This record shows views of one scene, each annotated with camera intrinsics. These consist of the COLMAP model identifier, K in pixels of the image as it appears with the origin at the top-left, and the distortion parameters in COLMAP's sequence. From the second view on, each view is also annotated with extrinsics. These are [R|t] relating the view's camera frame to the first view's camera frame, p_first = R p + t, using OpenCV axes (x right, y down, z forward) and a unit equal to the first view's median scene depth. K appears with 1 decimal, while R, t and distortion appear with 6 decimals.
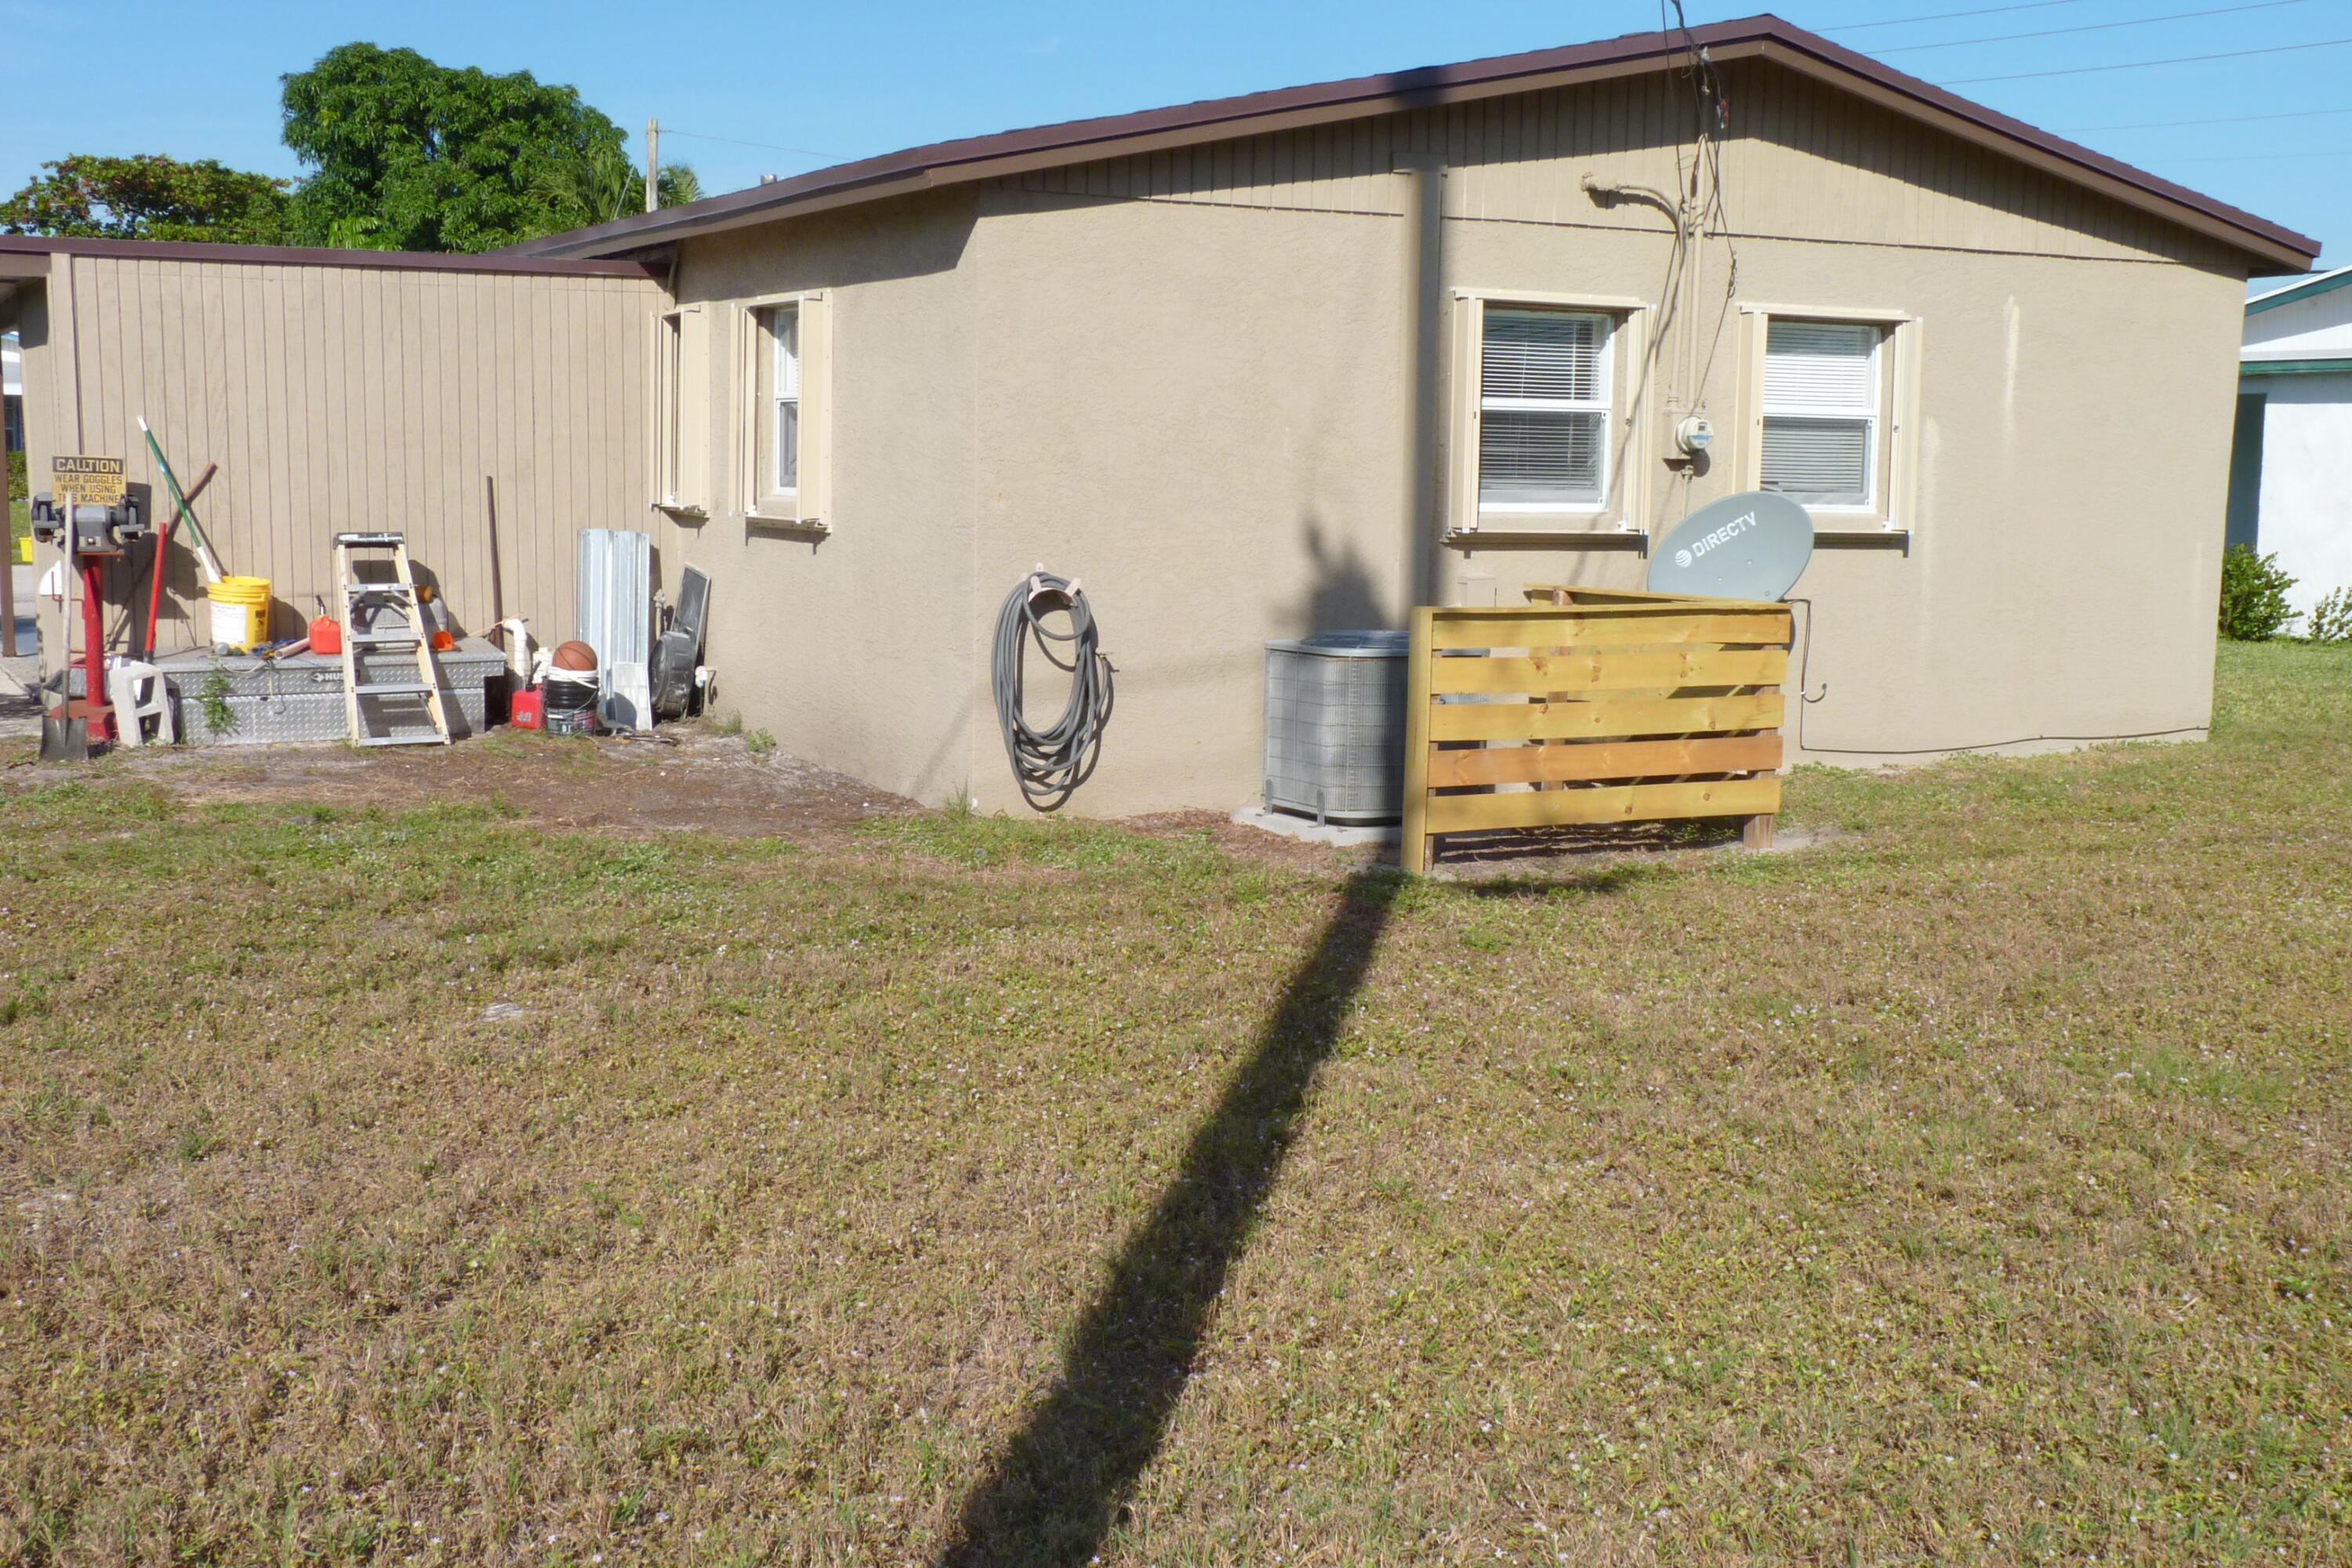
lens RADIAL K [[2606.0, 0, 1173.3], [0, 2606.0, 788.0], [0, 0, 1]] dist [0.023872, 0.000000]
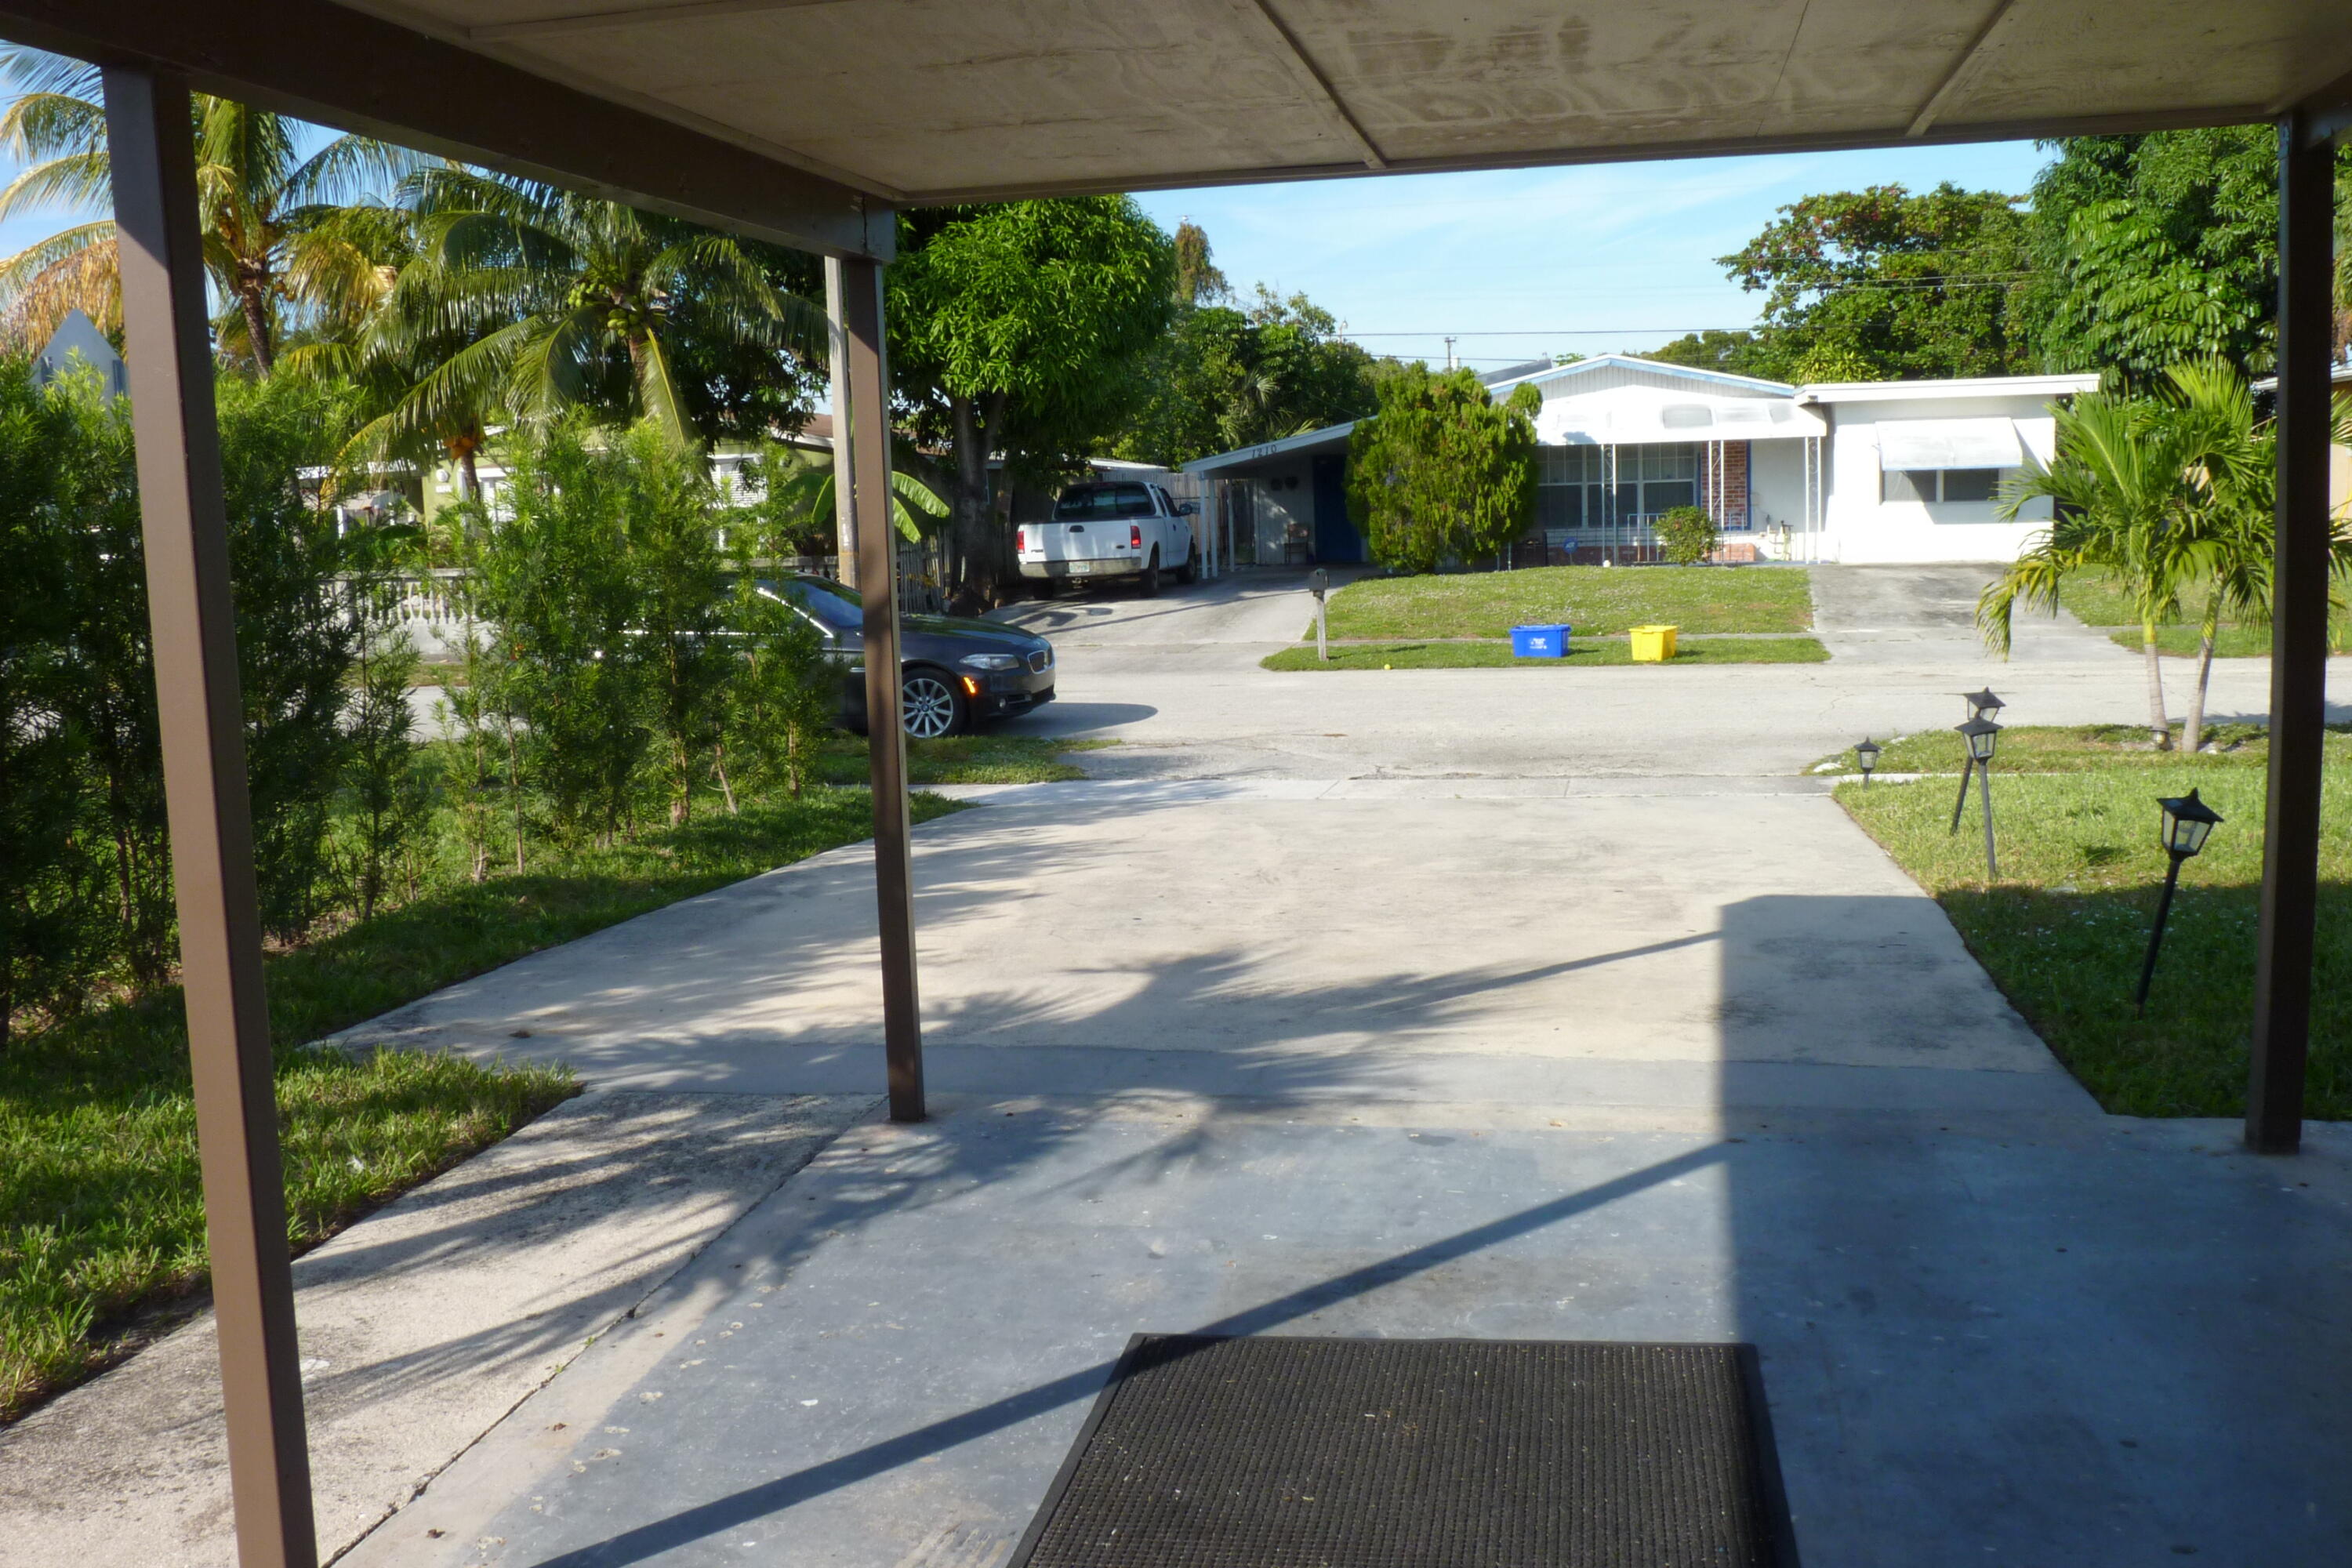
lens RADIAL K [[2209.8, 0, 1177.6], [0, 2209.8, 783.1], [0, 0, 1]] dist [-0.011712, 0.000000]
pose [[0.771441, 0.036920, -0.635229, -0.067113], [-0.030097, 0.999315, 0.021530, -0.031397], [0.635589, 0.002509, 0.772024, 0.209334]]
